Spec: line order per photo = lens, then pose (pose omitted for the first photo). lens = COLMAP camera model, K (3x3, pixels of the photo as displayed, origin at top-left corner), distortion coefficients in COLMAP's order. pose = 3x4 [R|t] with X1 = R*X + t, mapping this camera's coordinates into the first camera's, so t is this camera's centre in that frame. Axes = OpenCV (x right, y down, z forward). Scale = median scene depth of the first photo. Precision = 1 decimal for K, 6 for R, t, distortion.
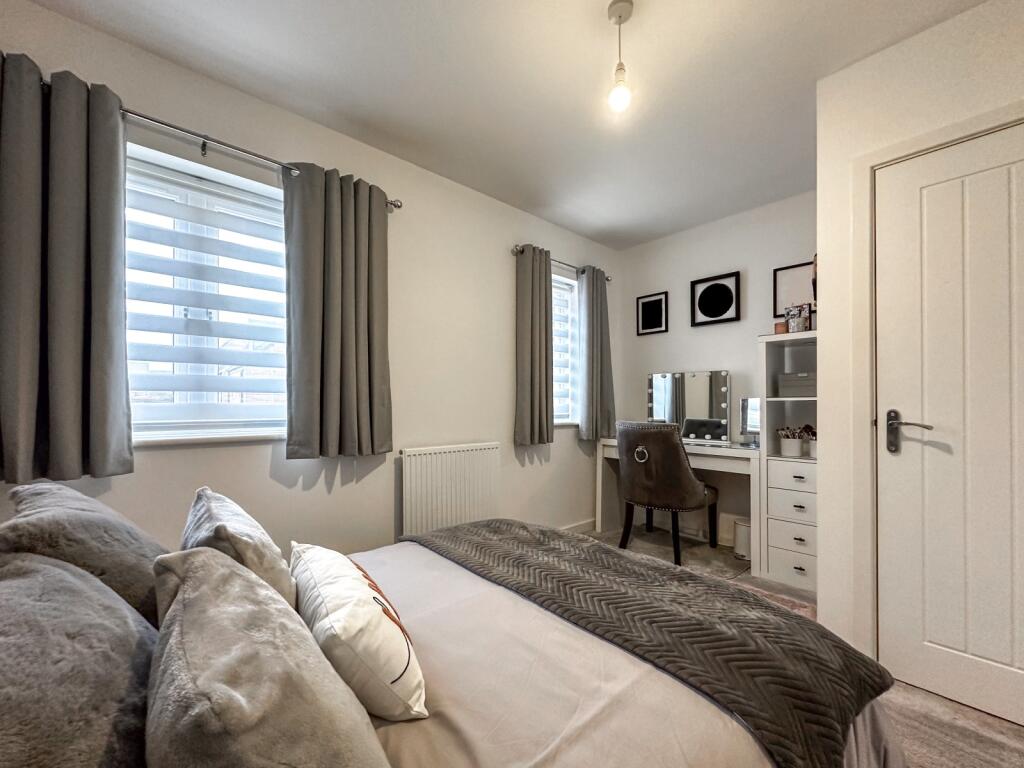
lens RADIAL K [[411.4, 0, 512.1], [0, 411.4, 406.0], [0, 0, 1]] dist [0.000247, 0.000007]
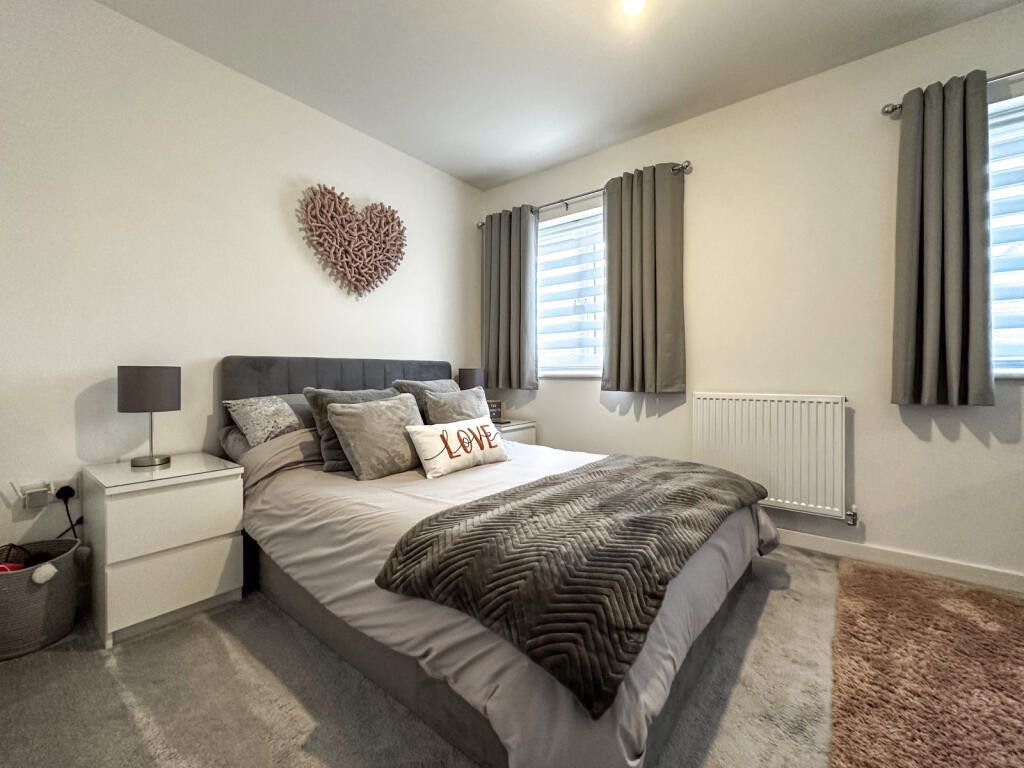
lens RADIAL K [[429.9, 0, 511.0], [0, 429.9, 378.4], [0, 0, 1]] dist [-0.009312, -0.000029]
pose [[0.160093, 0.008949, -0.987061, 0.855762], [0.005512, 0.999935, 0.009960, 0.064890], [0.987086, -0.007035, 0.160034, 0.414087]]
